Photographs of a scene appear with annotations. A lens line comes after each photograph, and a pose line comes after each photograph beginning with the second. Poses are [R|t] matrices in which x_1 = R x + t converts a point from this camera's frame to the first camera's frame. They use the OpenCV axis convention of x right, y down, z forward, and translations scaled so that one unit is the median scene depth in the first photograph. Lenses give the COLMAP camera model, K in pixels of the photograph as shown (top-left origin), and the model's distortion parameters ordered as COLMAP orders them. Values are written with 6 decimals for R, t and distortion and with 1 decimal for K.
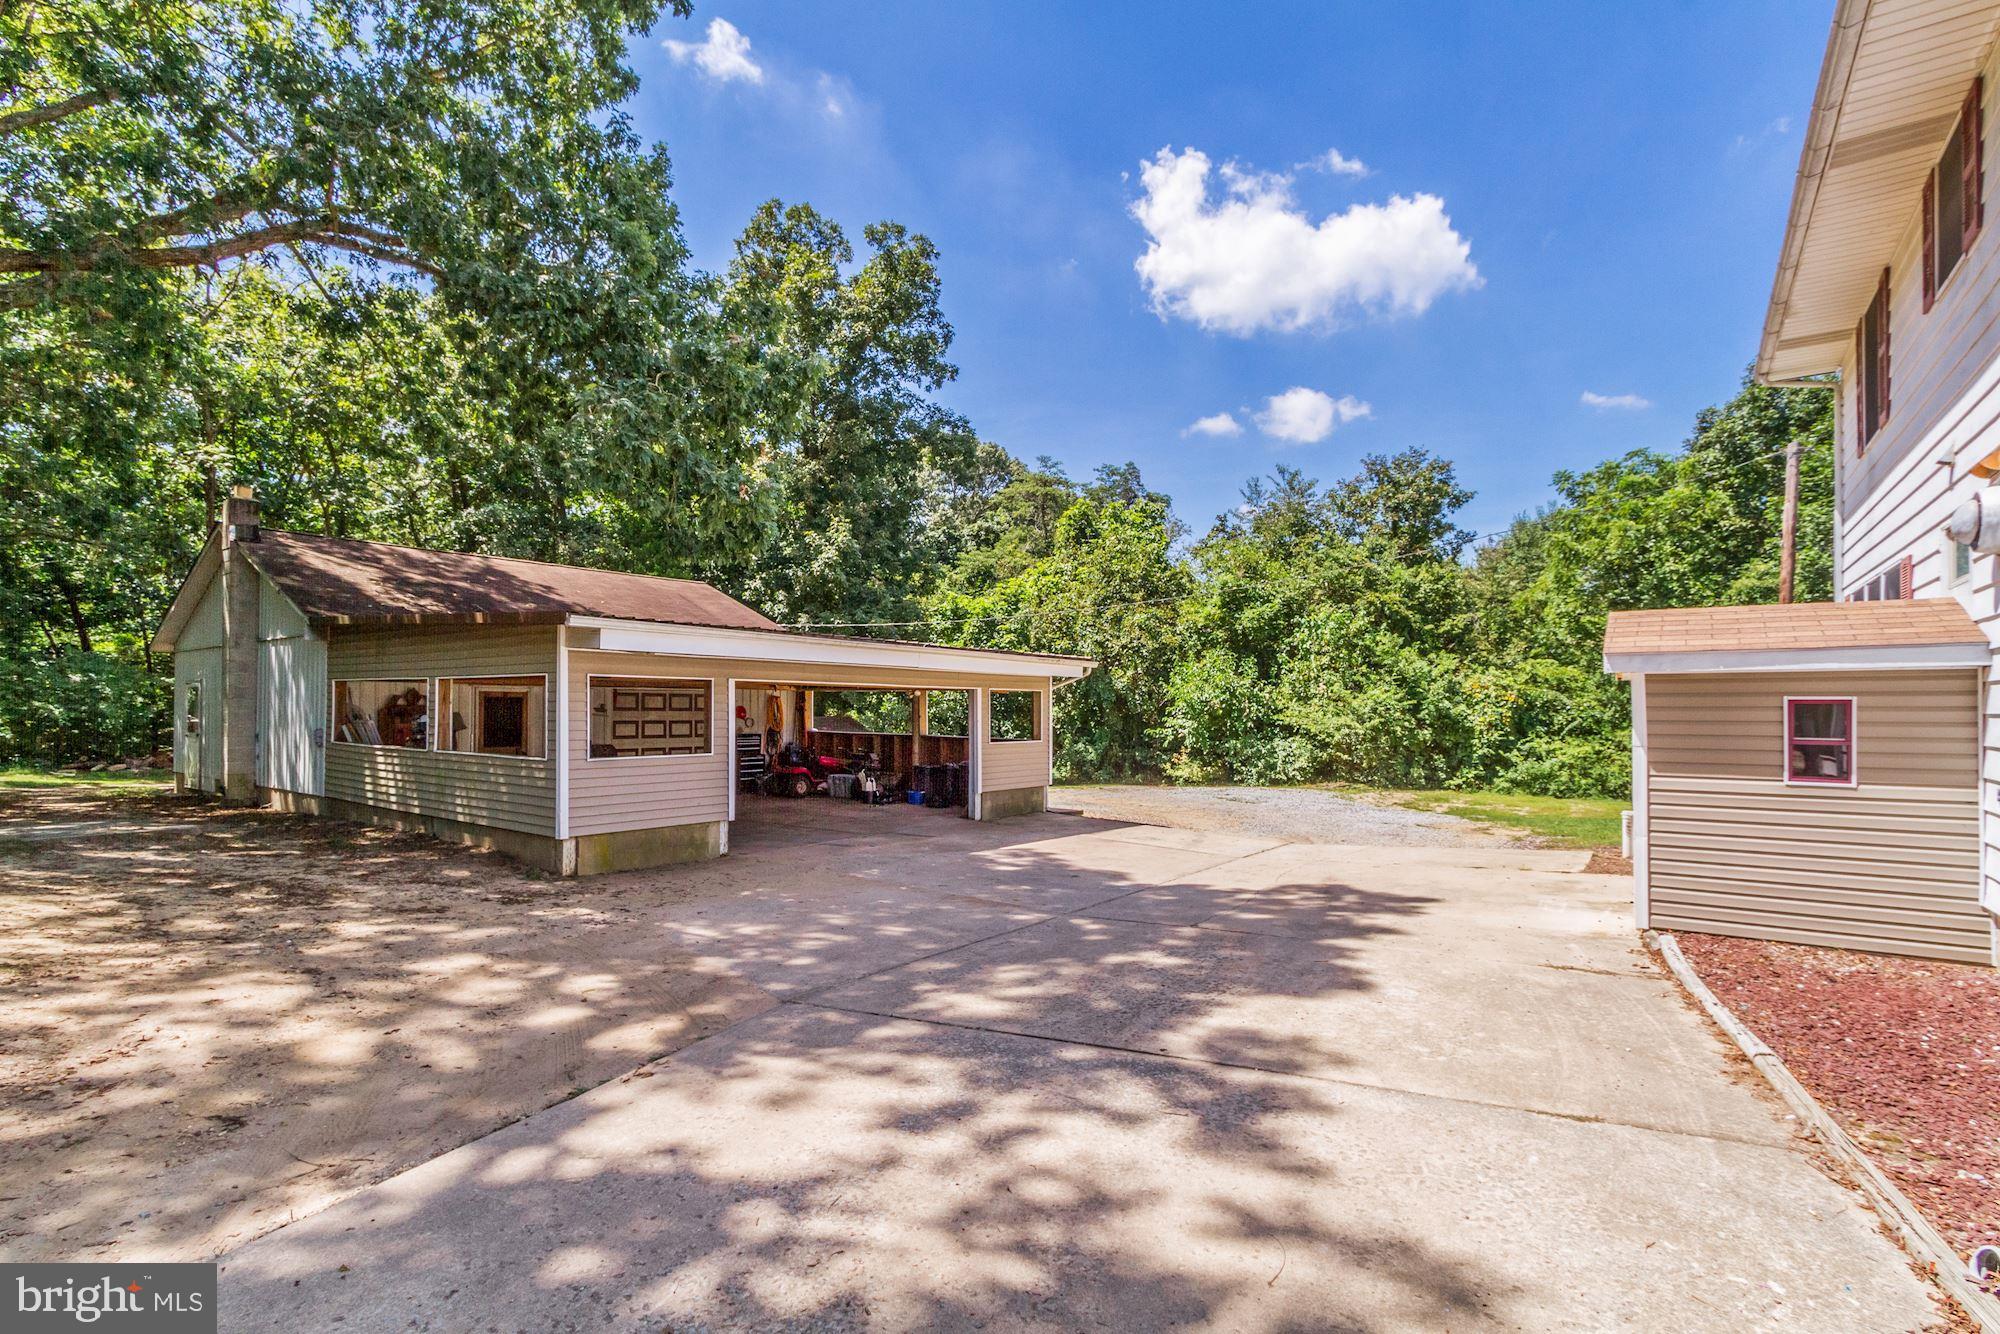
lens RADIAL K [[924.9, 0, 984.9], [0, 924.9, 687.1], [0, 0, 1]] dist [-0.008372, 0.003016]
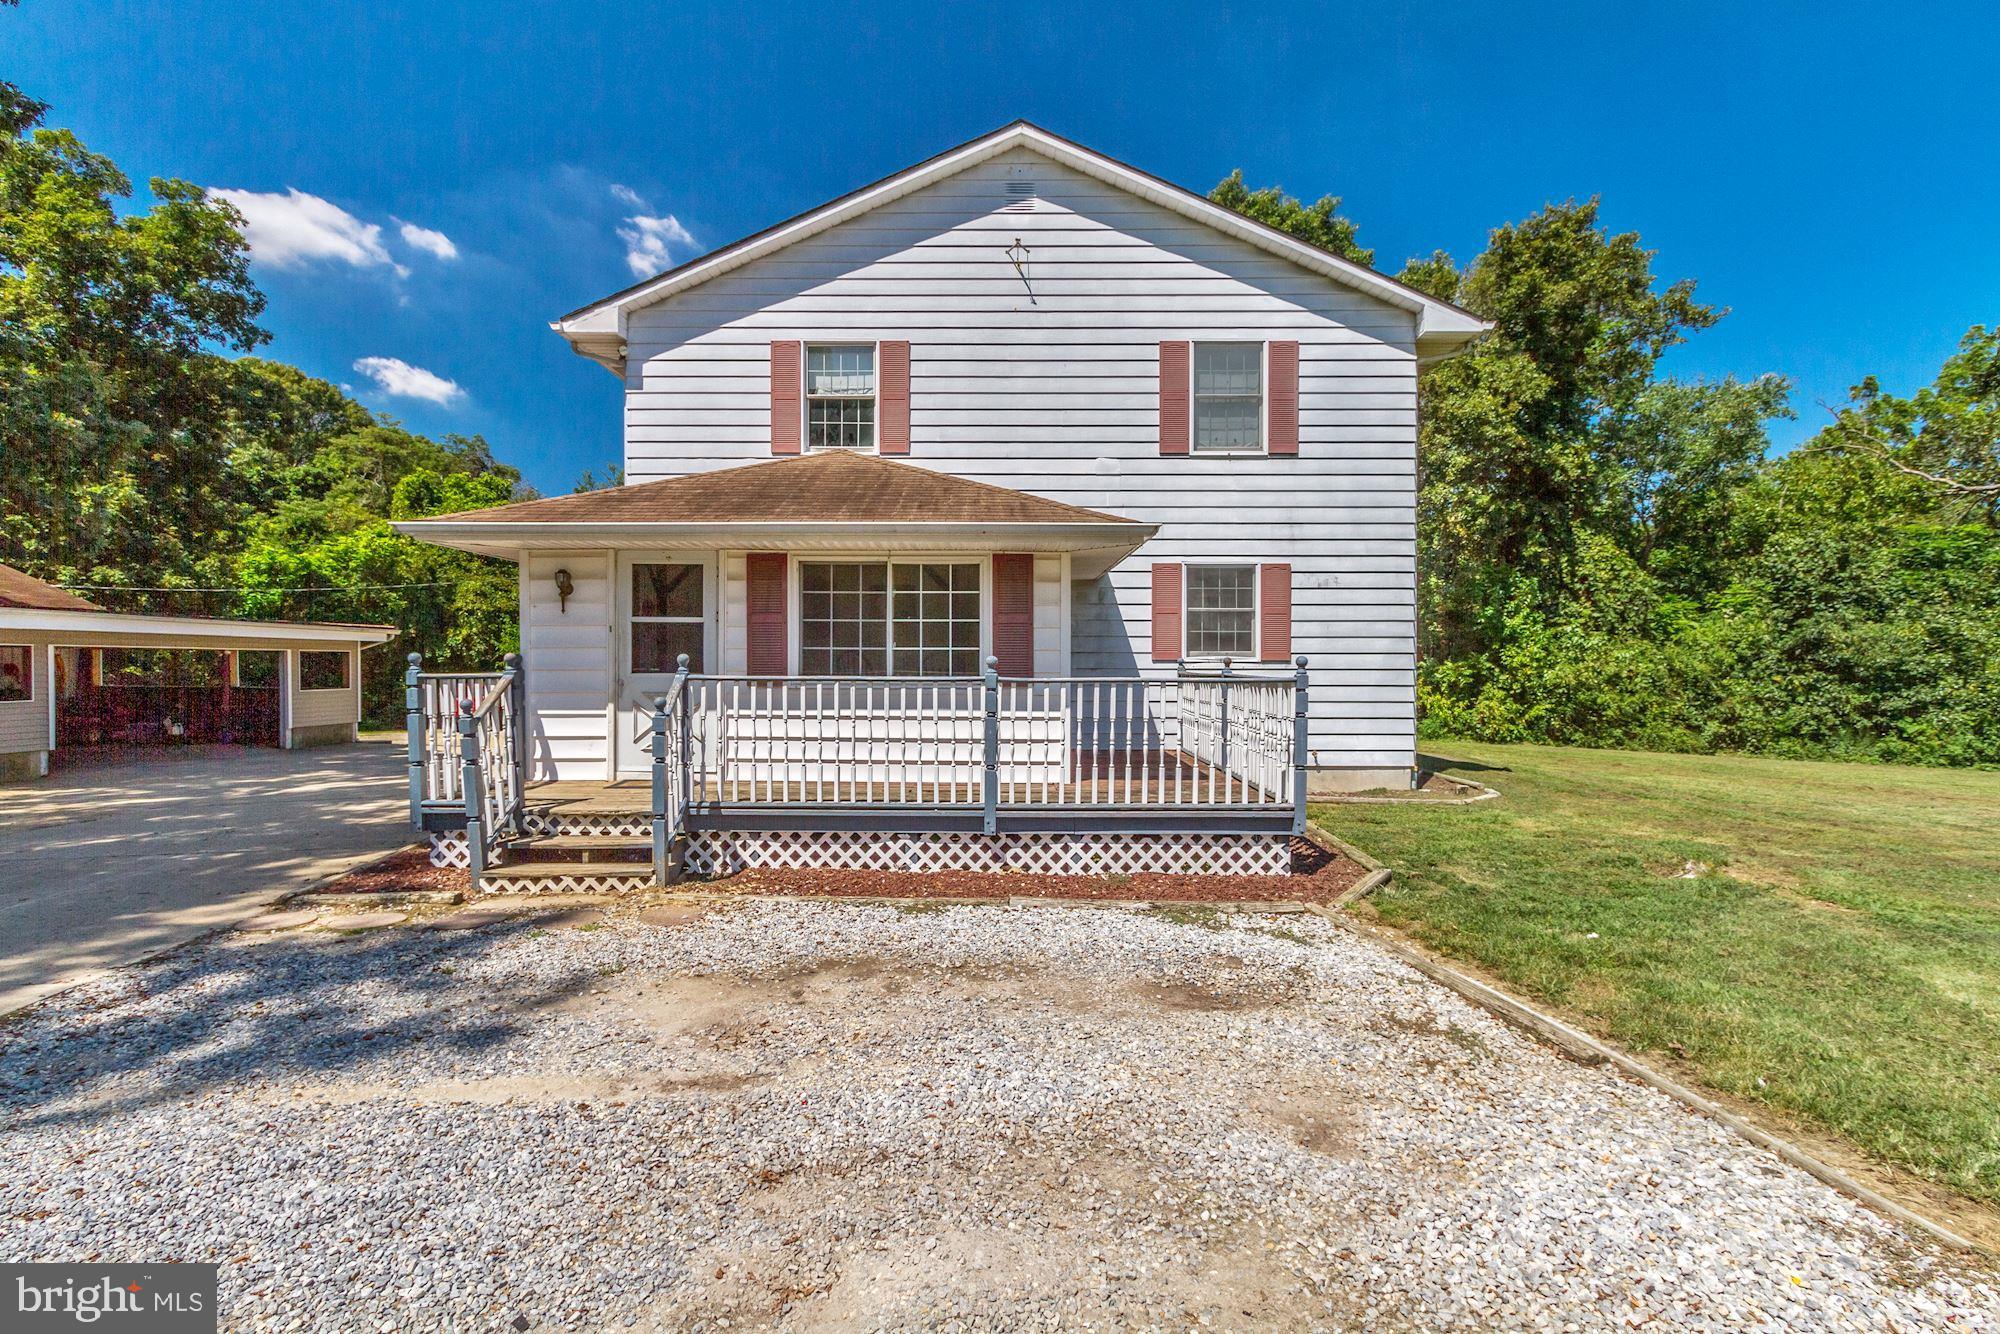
lens RADIAL K [[924.9, 0, 1010.6], [0, 924.9, 664.9], [0, 0, 1]] dist [-0.008372, 0.003016]
pose [[0.803226, -0.006574, 0.595638, 0.020679], [-0.010249, 0.999639, 0.024854, -0.011352], [-0.595586, -0.026069, 0.802868, -0.361824]]
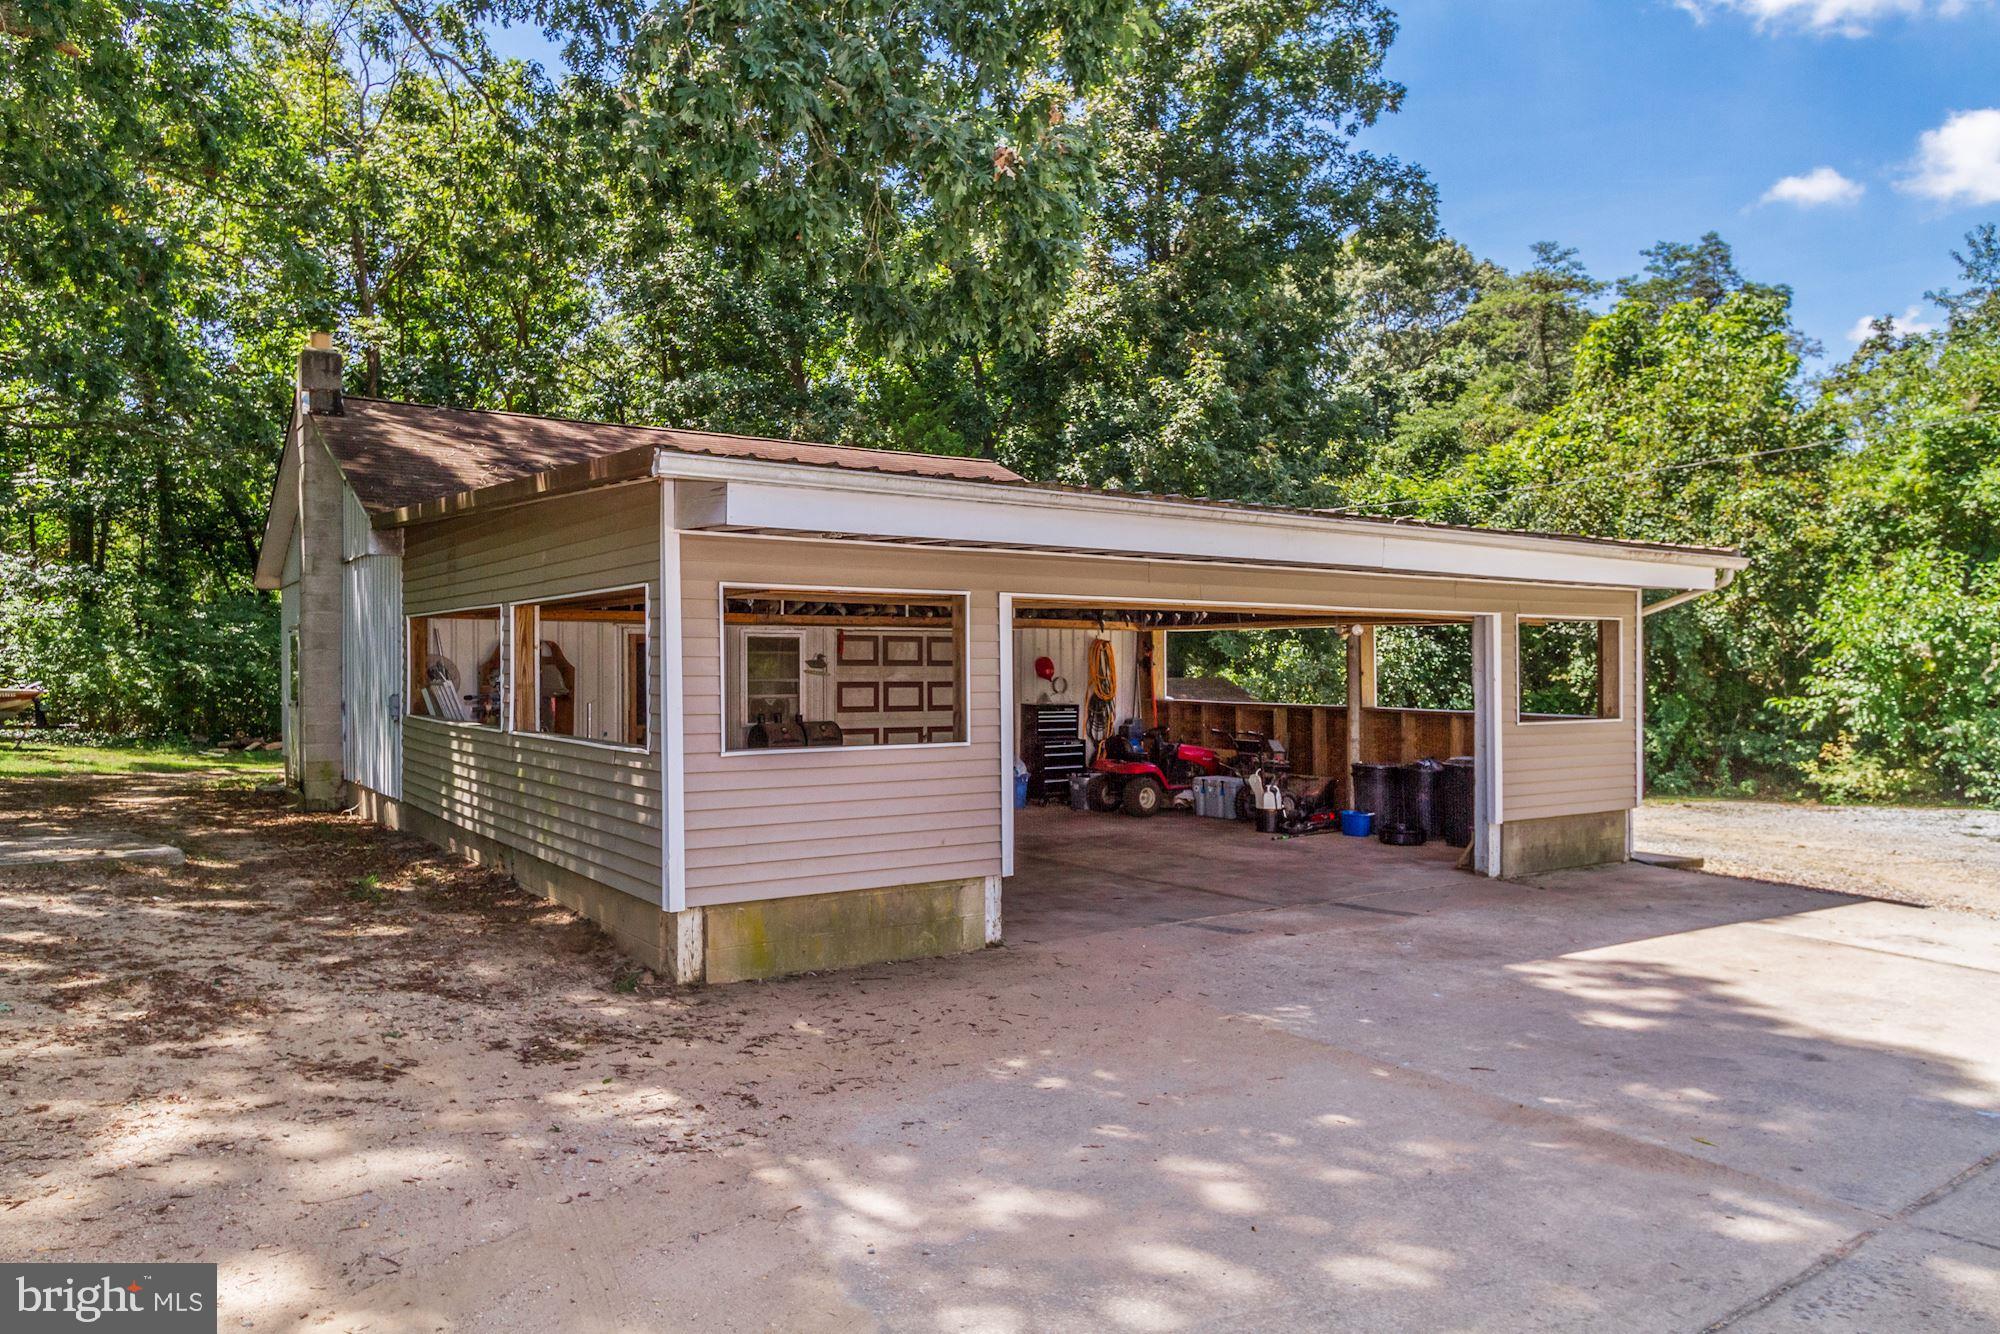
lens RADIAL K [[1312.5, 0, 998.7], [0, 1312.5, 666.0], [0, 0, 1]] dist [0.004323, -0.002922]
pose [[0.952118, -0.005897, -0.305674, -0.023572], [0.012167, 0.999753, 0.018611, 0.006646], [0.305489, -0.021439, 0.951954, 0.127687]]
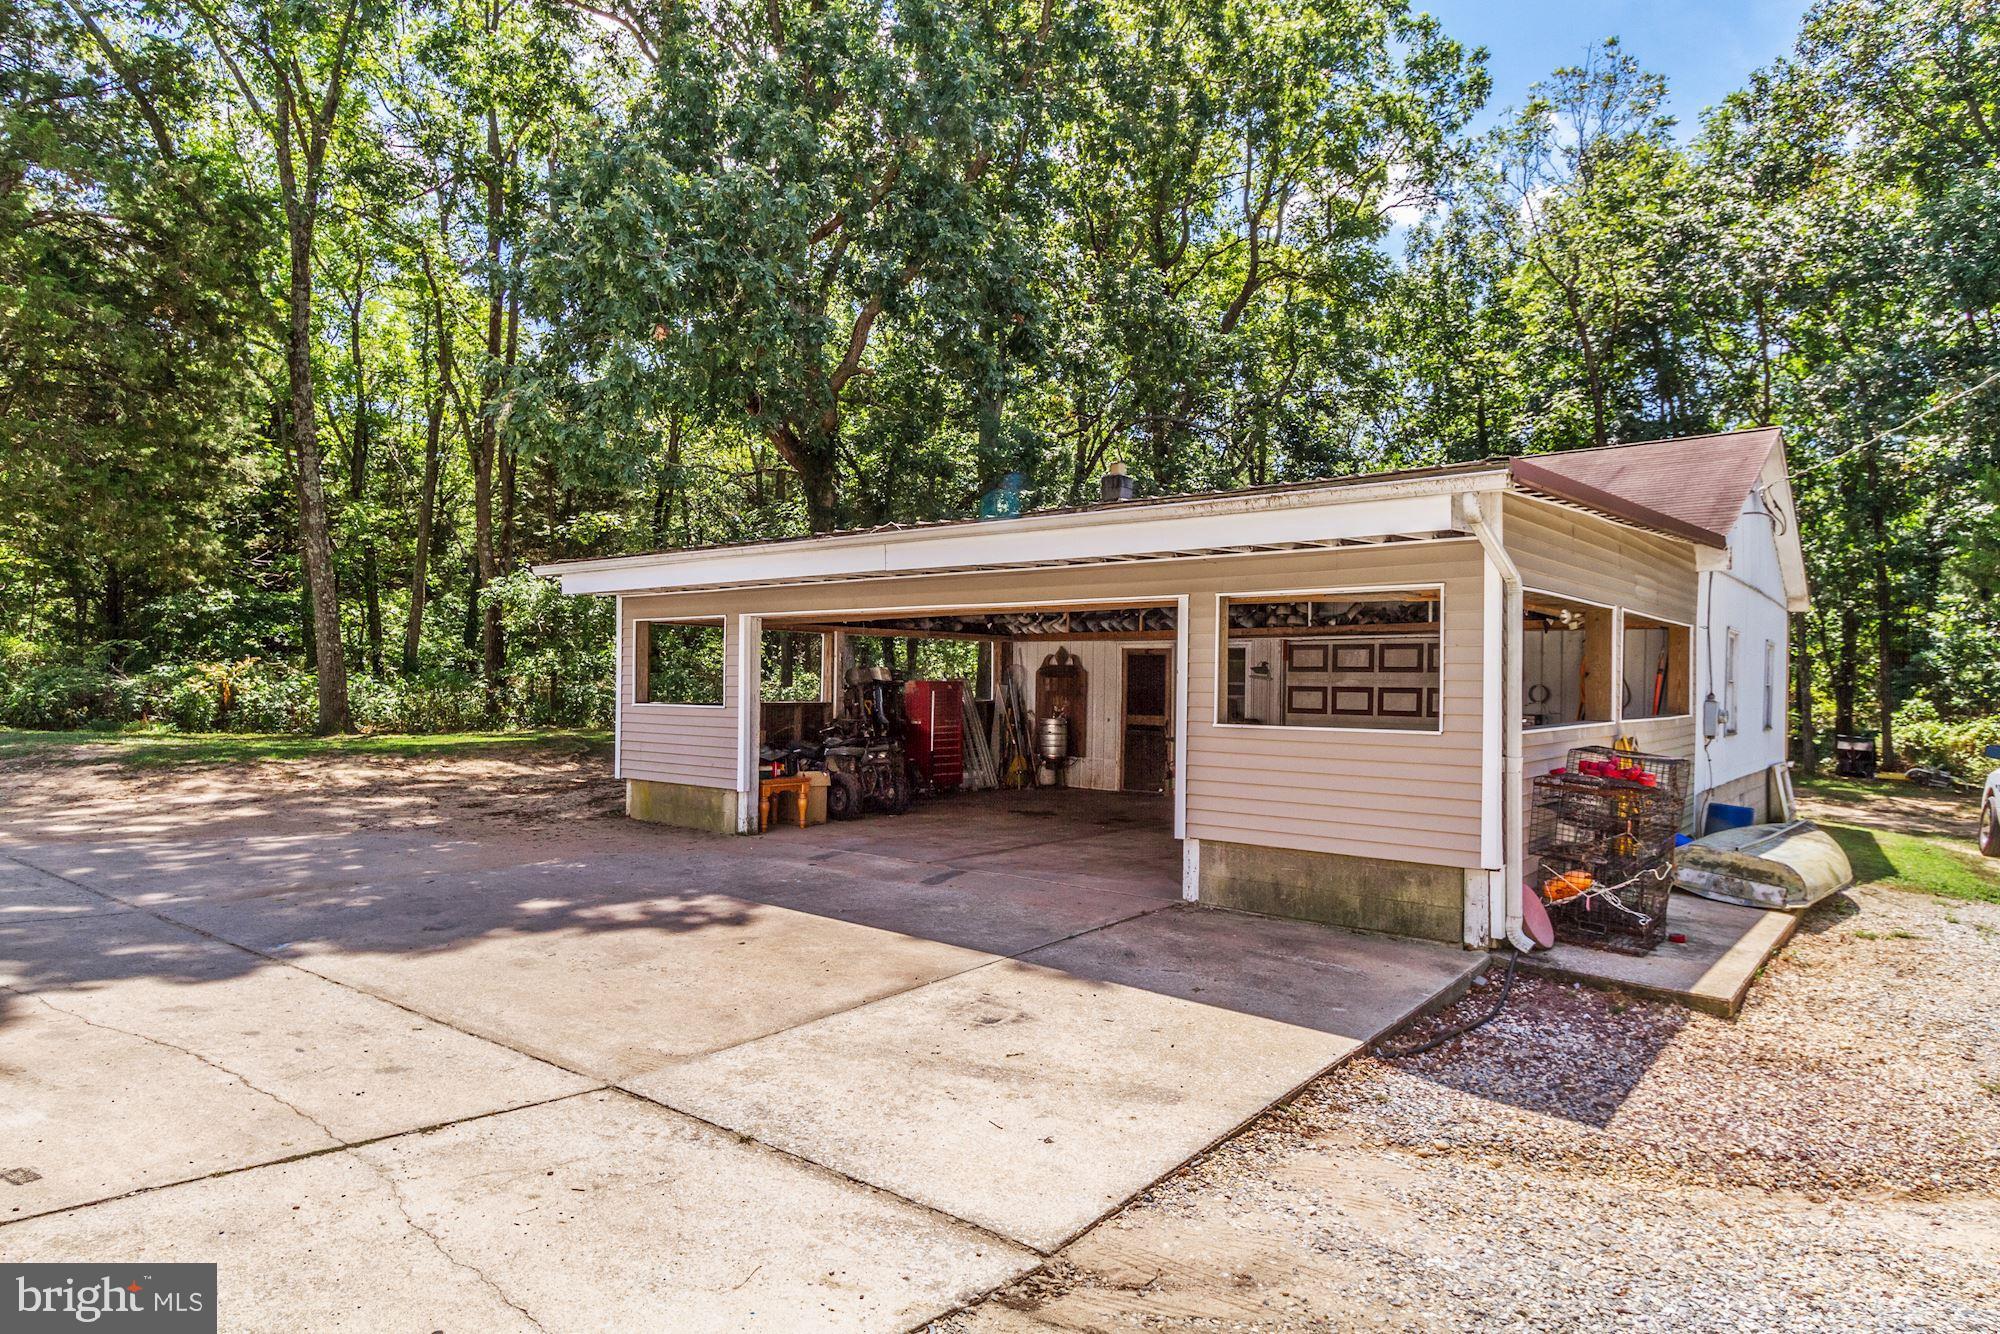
lens RADIAL K [[1199.8, 0, 1003.7], [0, 1199.8, 673.6], [0, 0, 1]] dist [0.002064, 0.000115]
pose [[-0.041787, -0.016686, -0.998987, 0.293168], [0.010146, 0.999802, -0.017124, 0.023829], [0.999075, -0.010851, -0.041609, 0.490616]]
